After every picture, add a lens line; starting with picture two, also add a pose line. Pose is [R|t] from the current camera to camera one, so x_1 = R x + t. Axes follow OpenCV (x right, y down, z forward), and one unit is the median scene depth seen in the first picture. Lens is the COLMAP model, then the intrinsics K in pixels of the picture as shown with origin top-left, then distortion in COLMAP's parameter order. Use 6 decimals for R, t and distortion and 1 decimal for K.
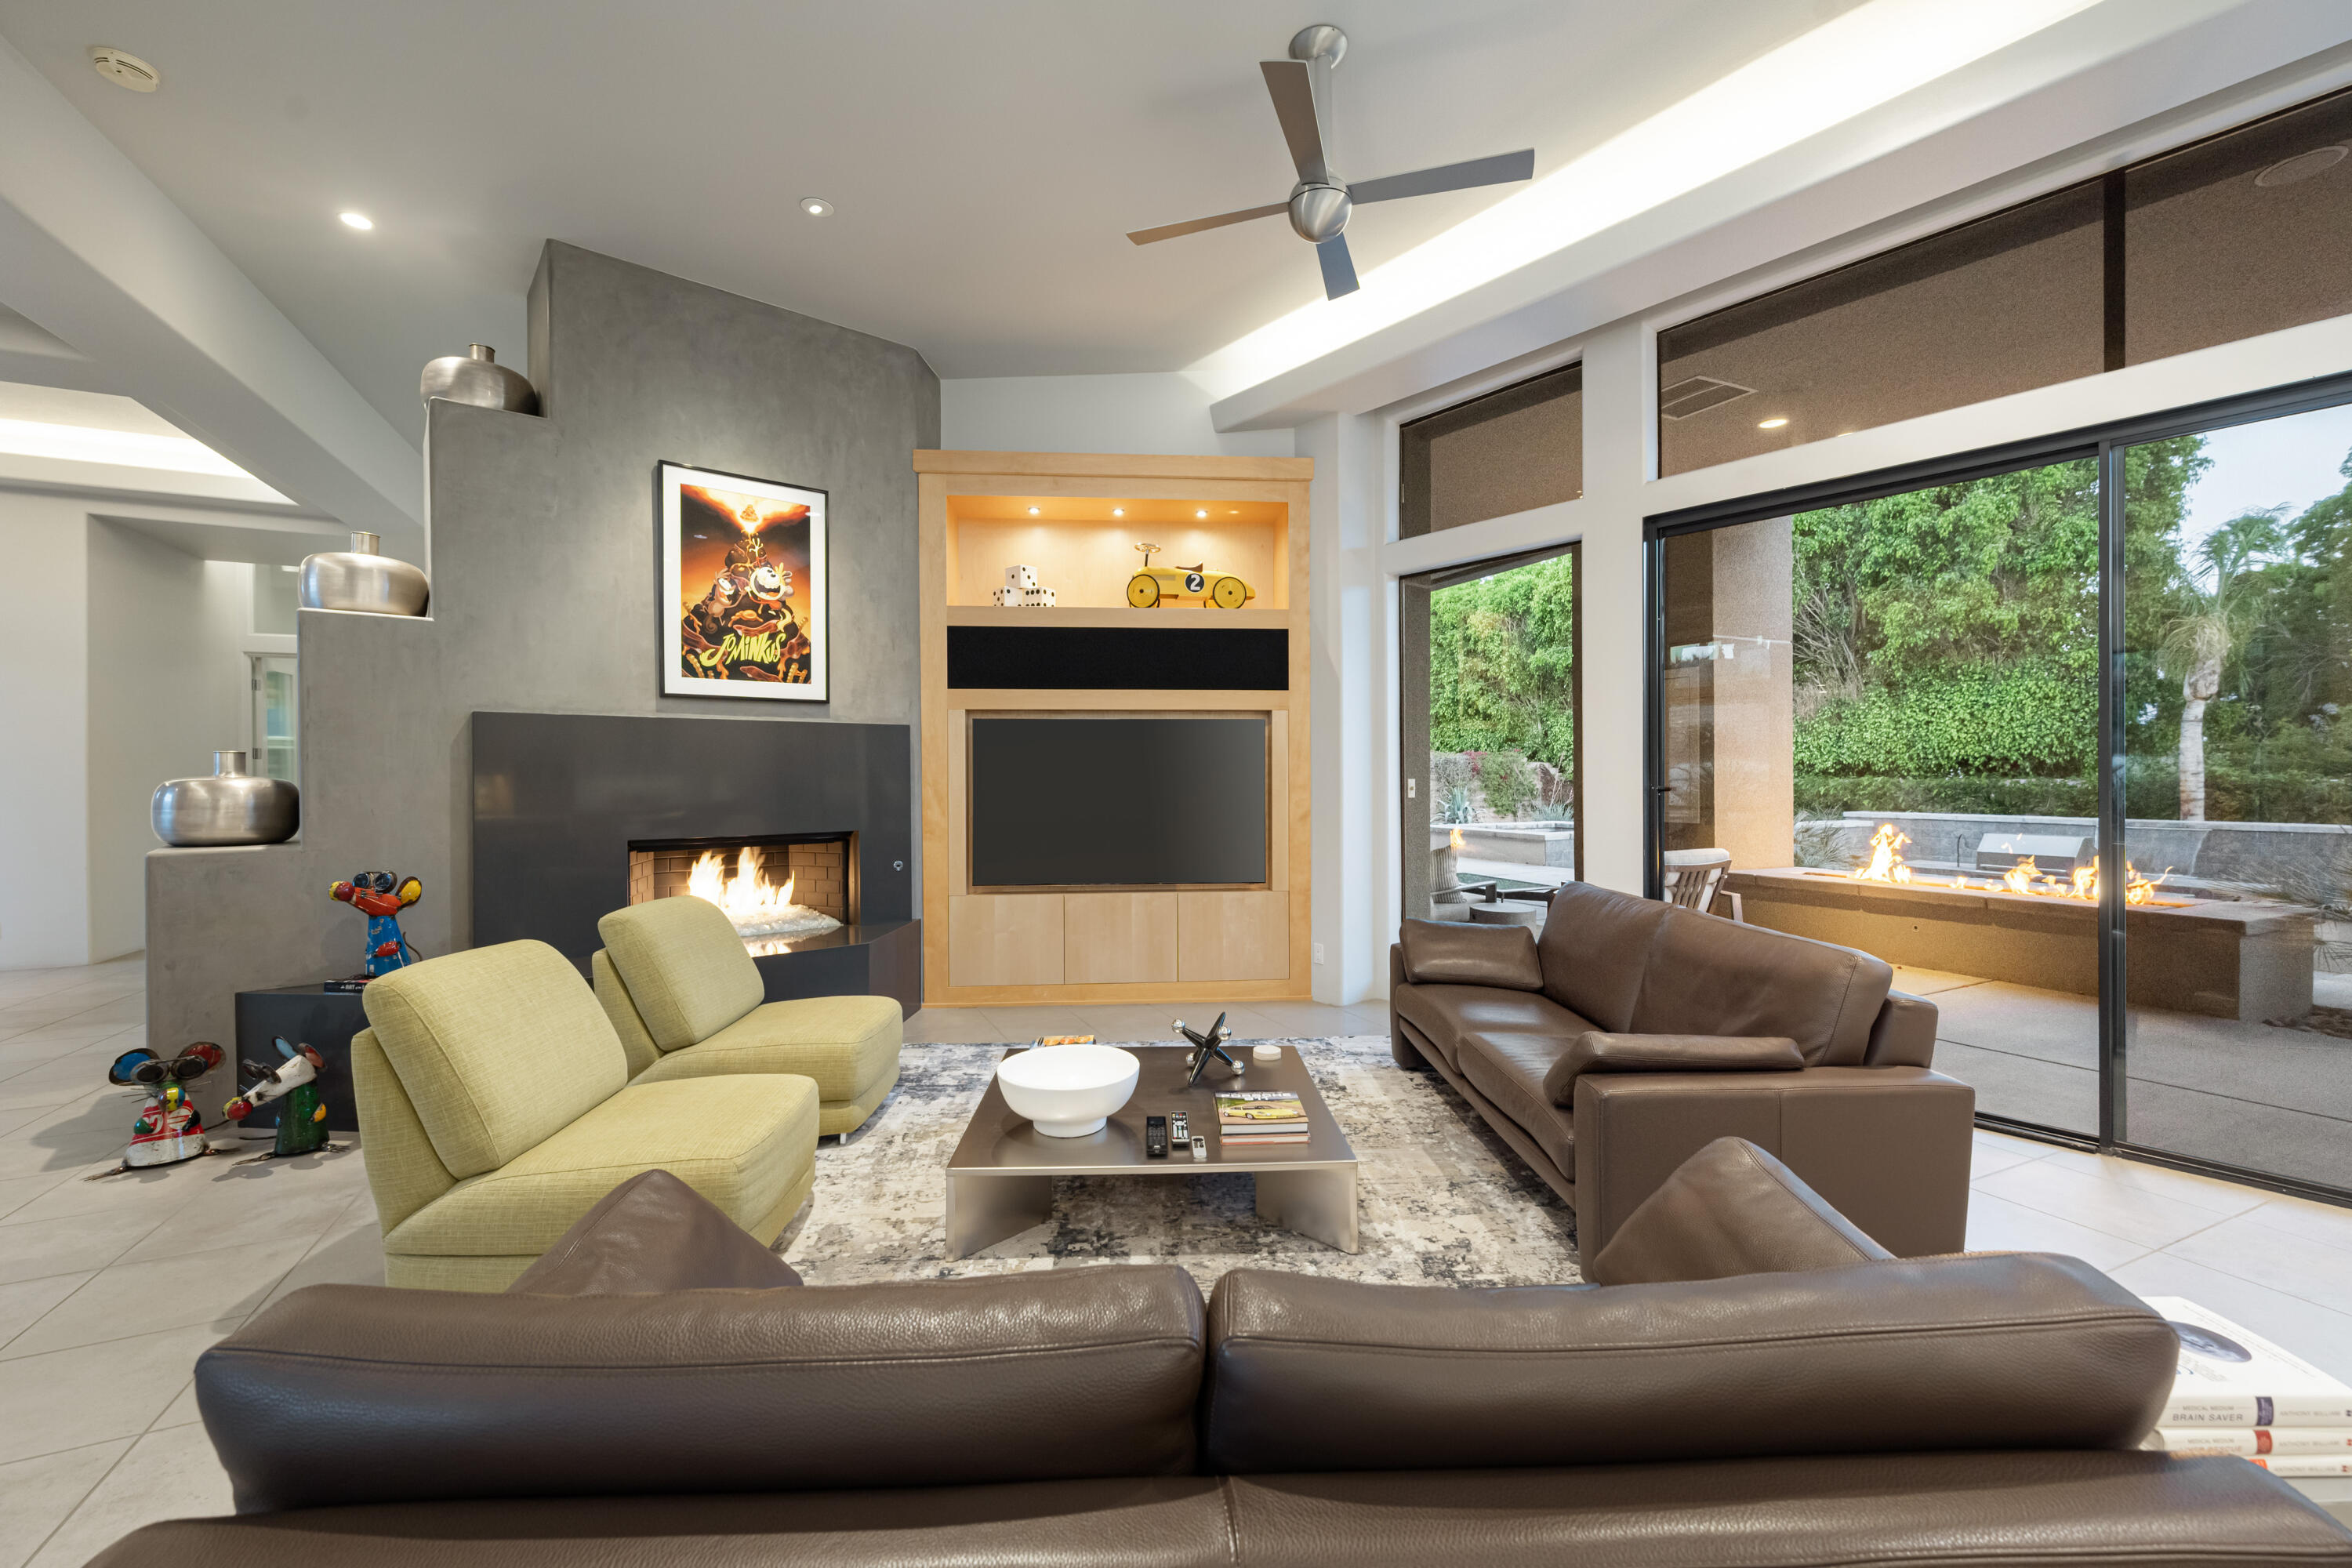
lens RADIAL K [[945.4, 0, 1176.1], [0, 945.4, 776.1], [0, 0, 1]] dist [0.001126, 0.000399]
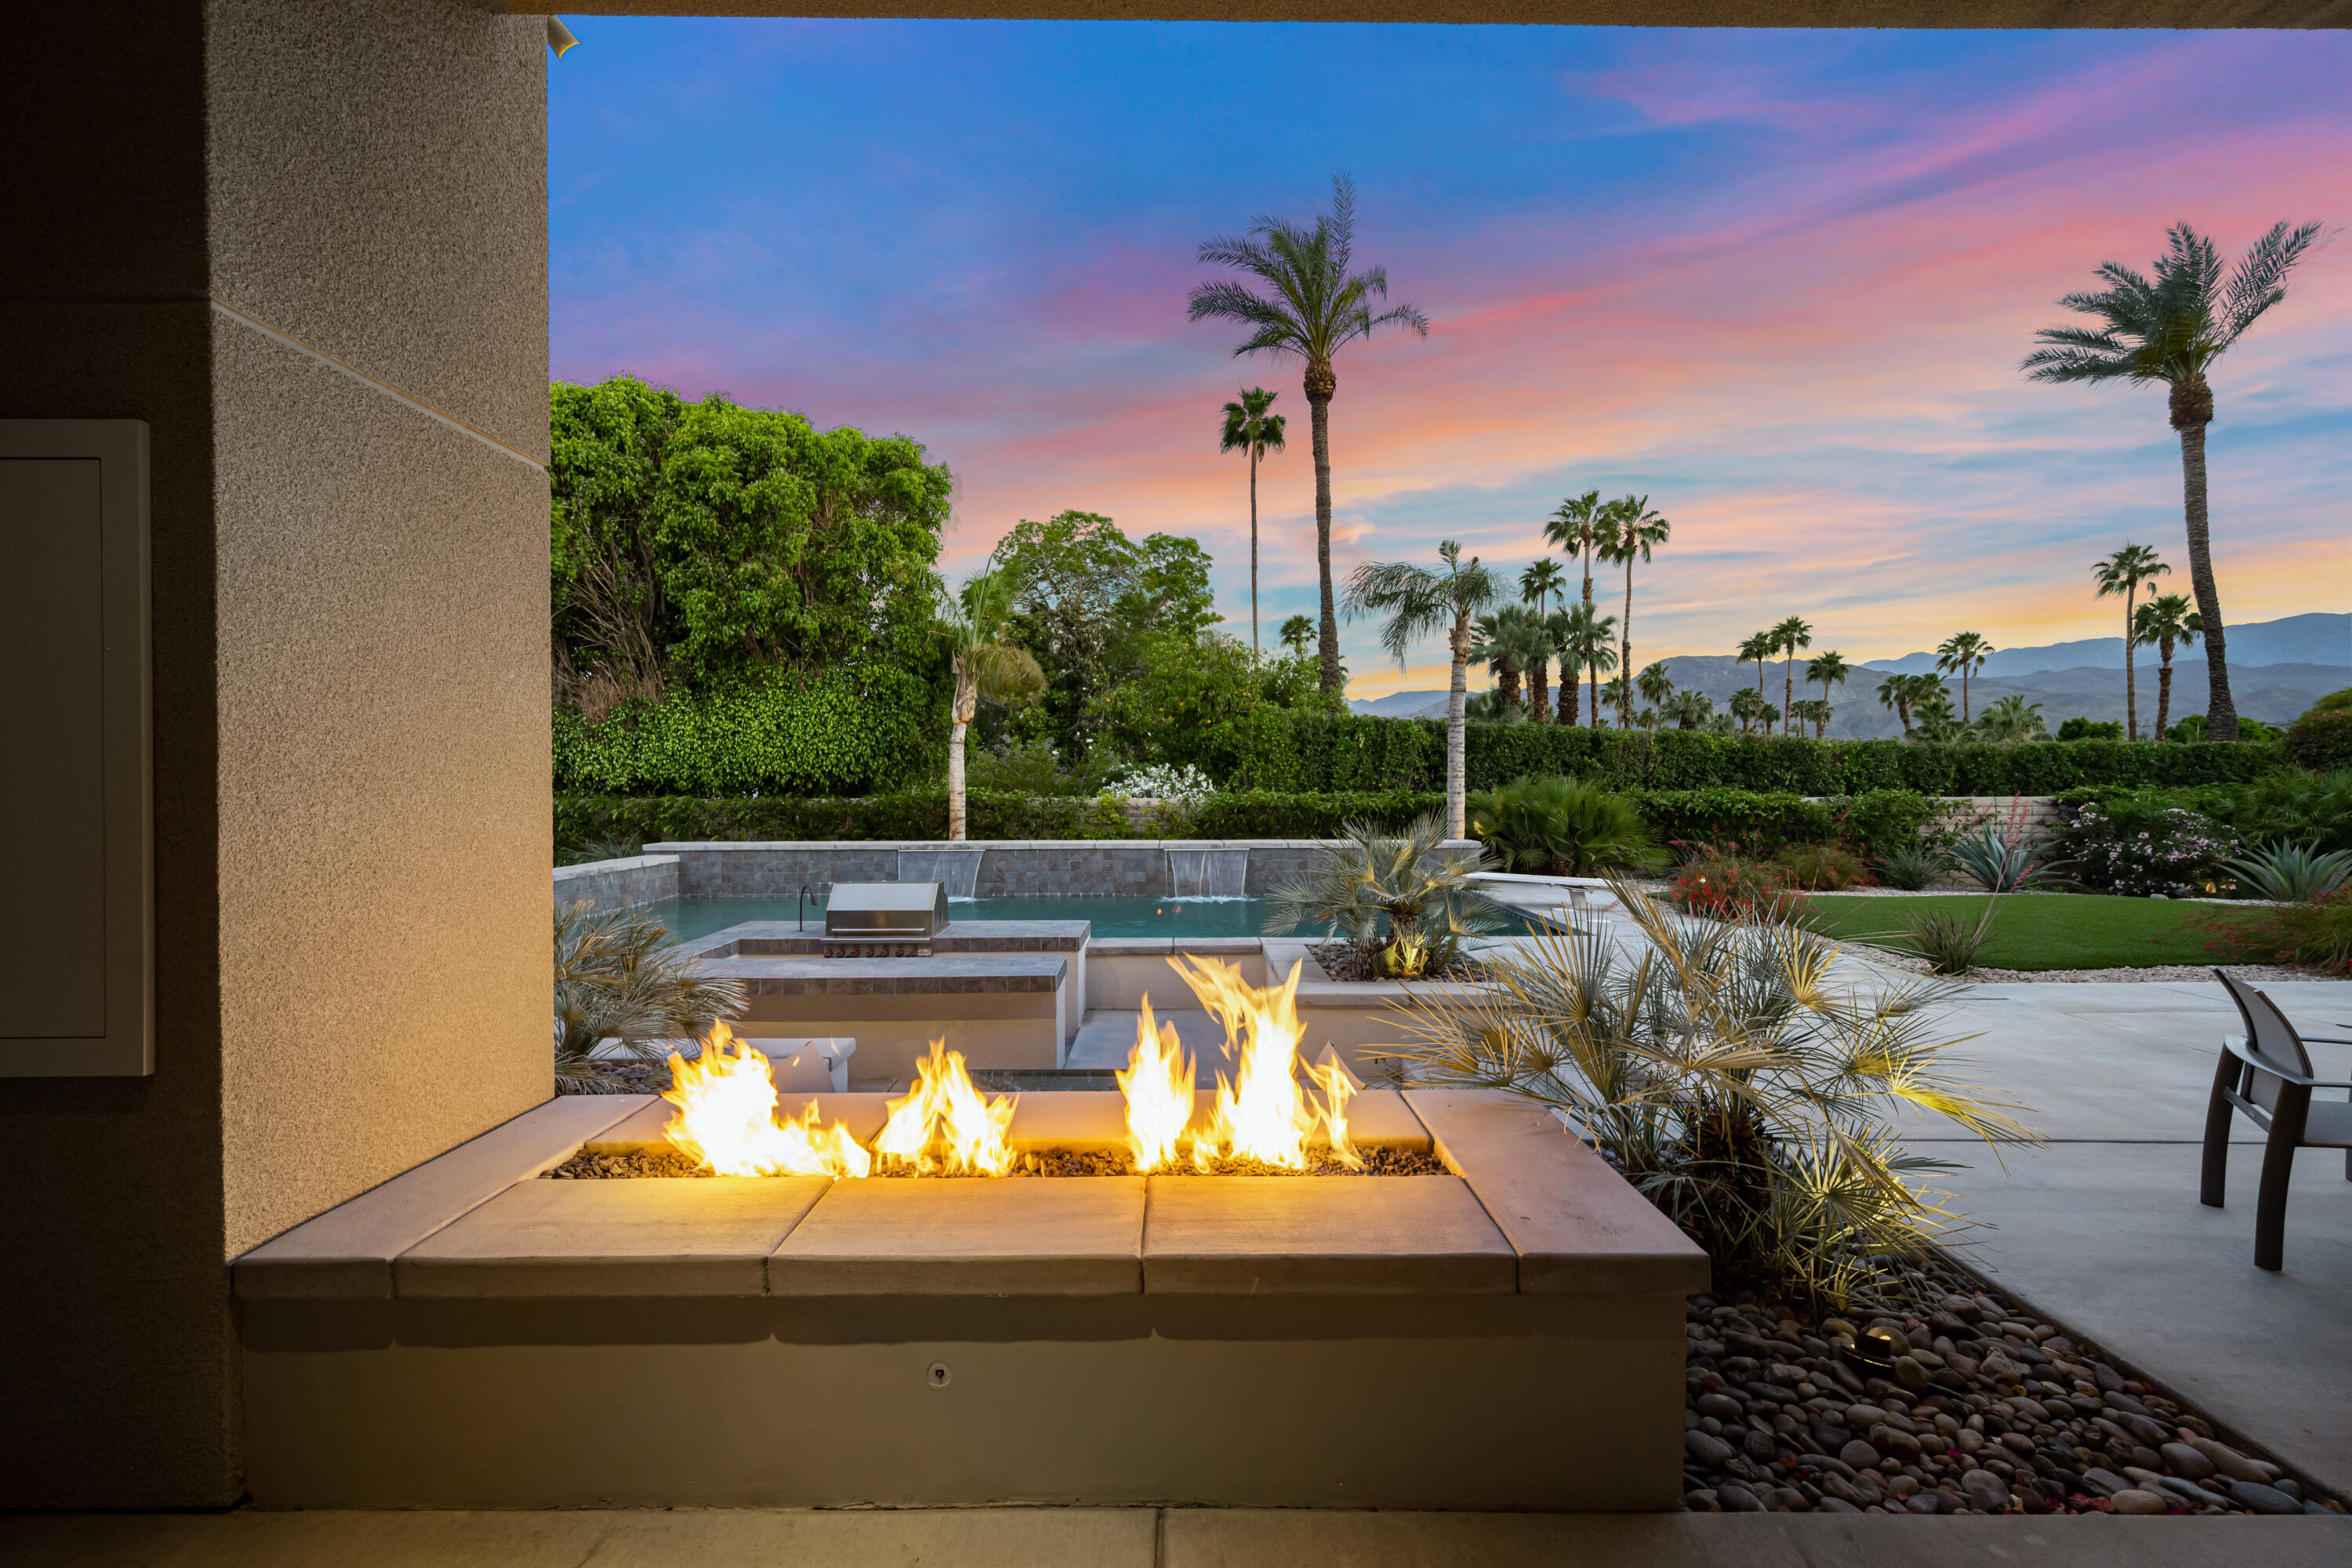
lens RADIAL K [[925.3, 0, 1176.4], [0, 925.3, 786.3], [0, 0, 1]] dist [0.001695, -0.000386]
pose [[0.409912, -0.002533, 0.912121, 0.730388], [-0.000123, 0.999996, 0.002832, -0.040407], [-0.912125, -0.001273, 0.409910, 1.093174]]
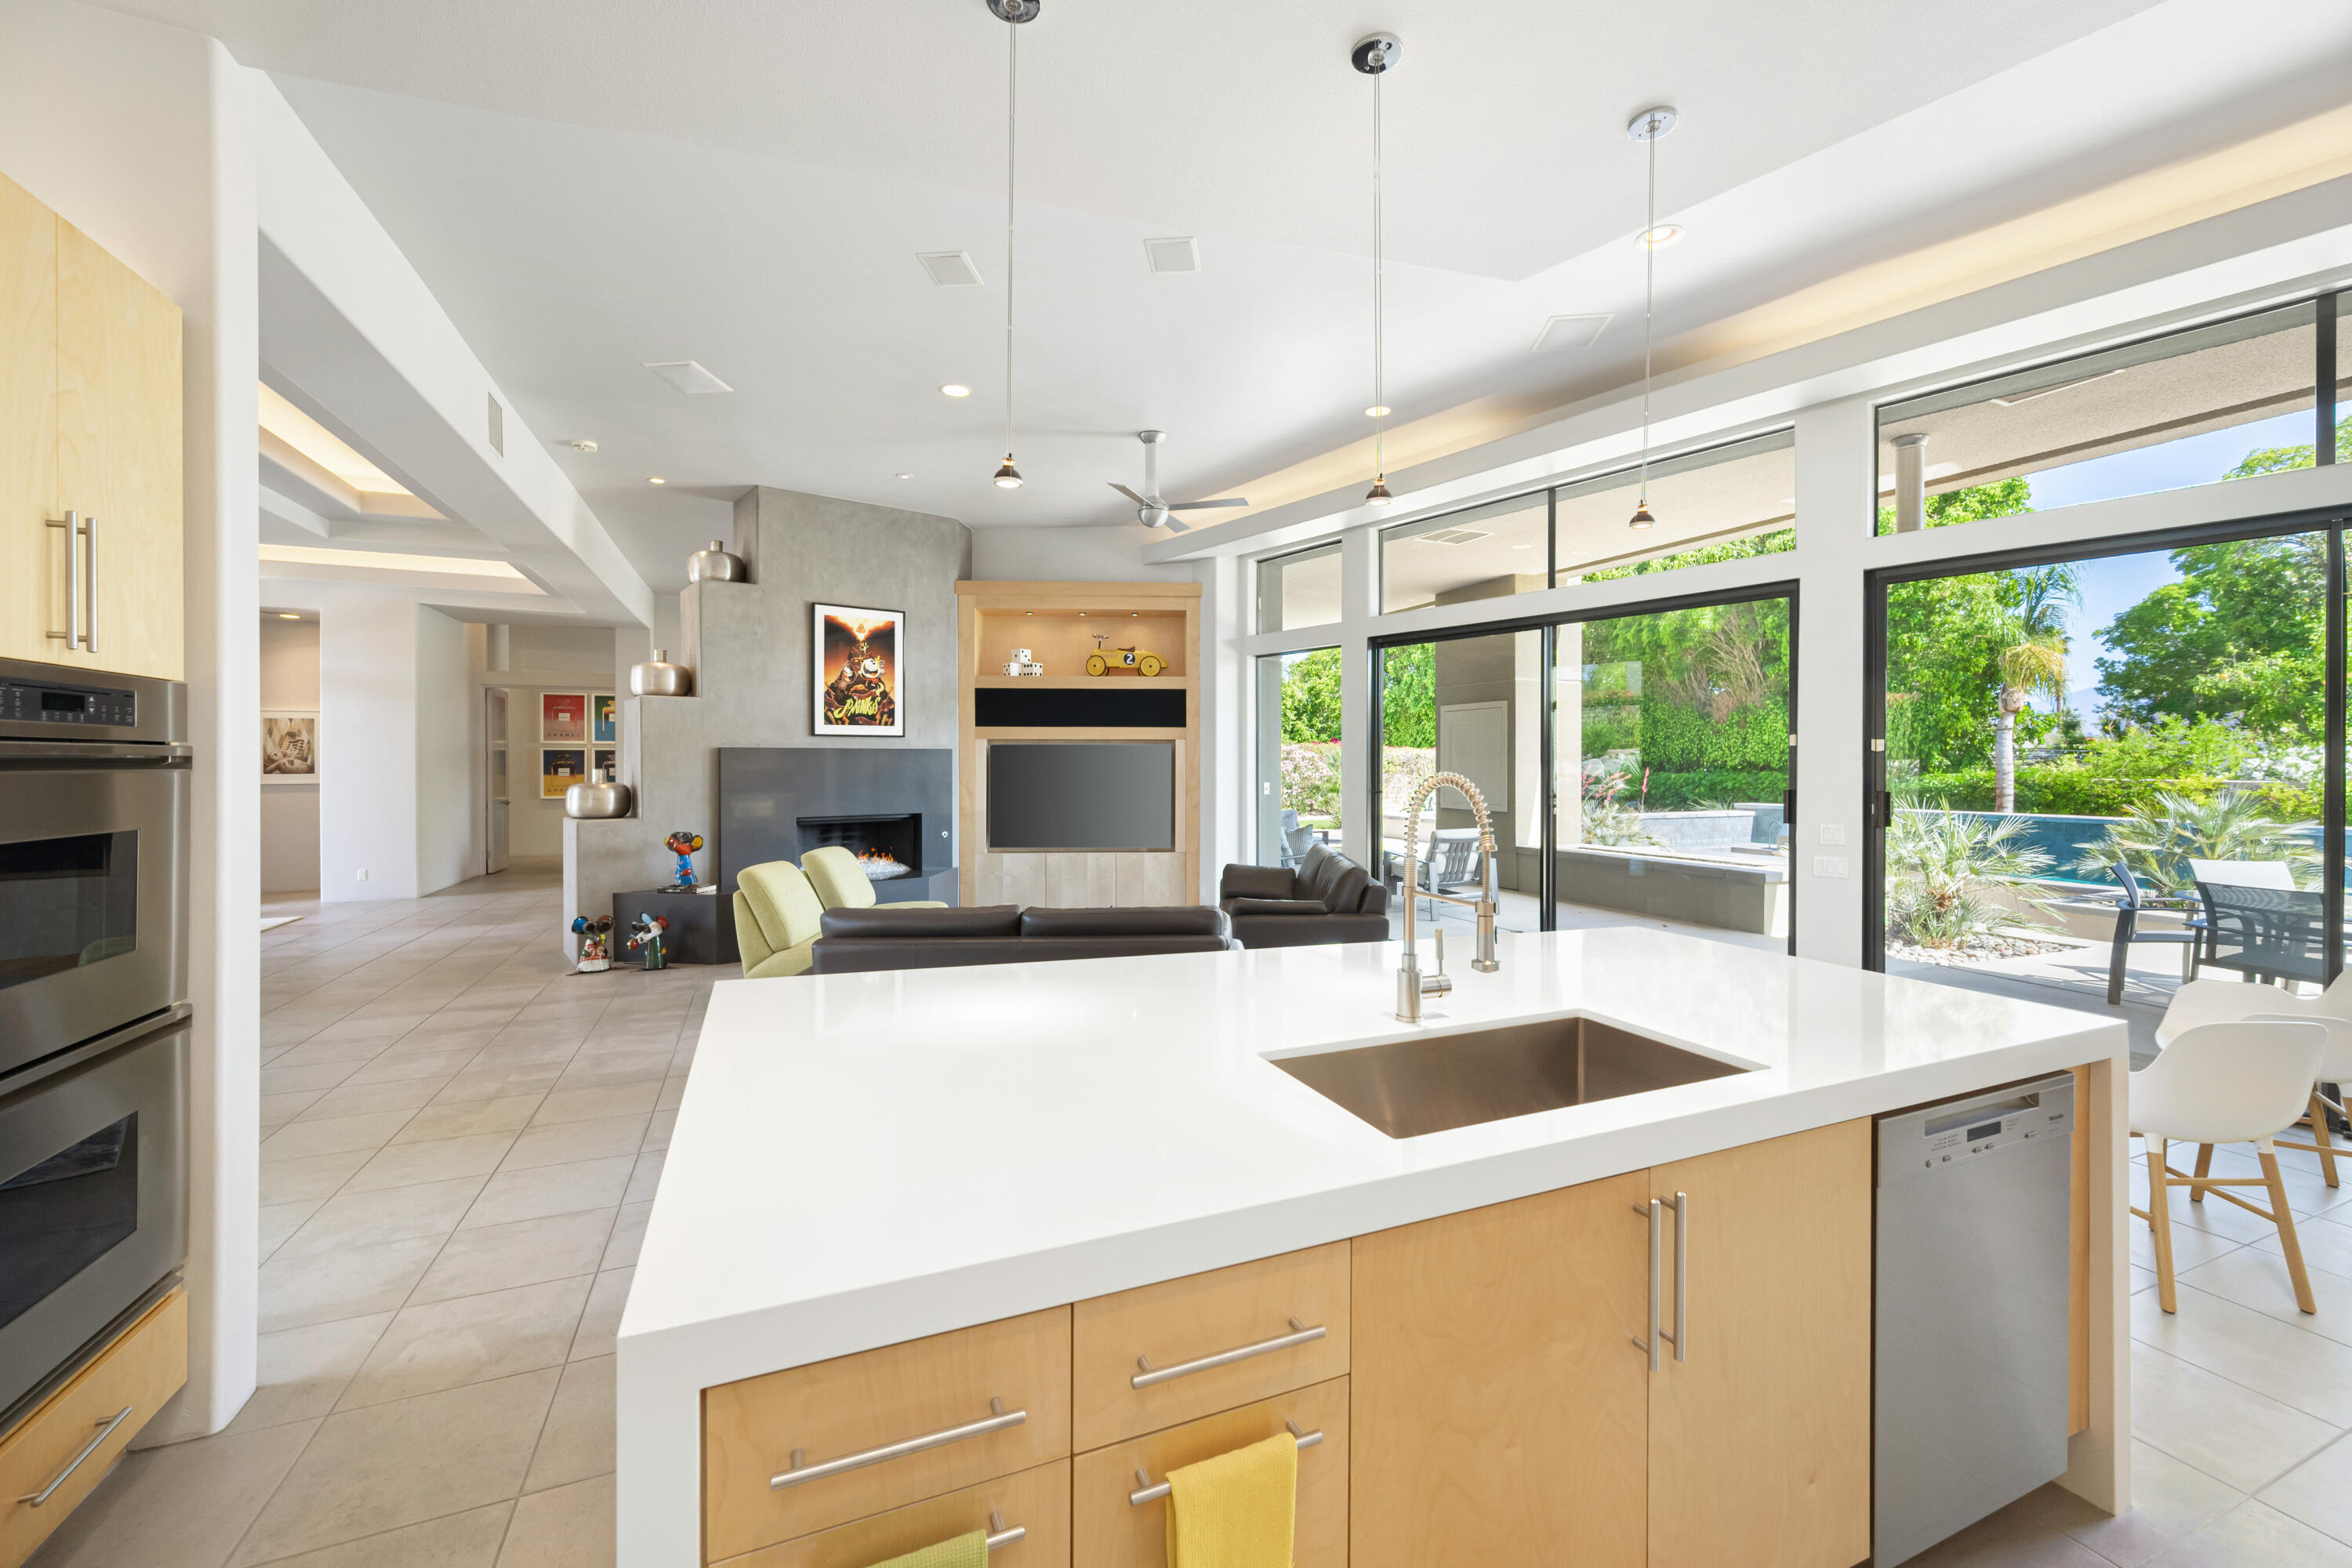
lens RADIAL K [[939.0, 0, 1180.4], [0, 939.0, 764.0], [0, 0, 1]] dist [0.000098, -0.000005]
pose [[0.999638, 0.004401, -0.026528, 0.170642], [-0.004387, 0.999990, 0.000612, -0.033000], [0.026530, -0.000495, 0.999648, -0.669825]]
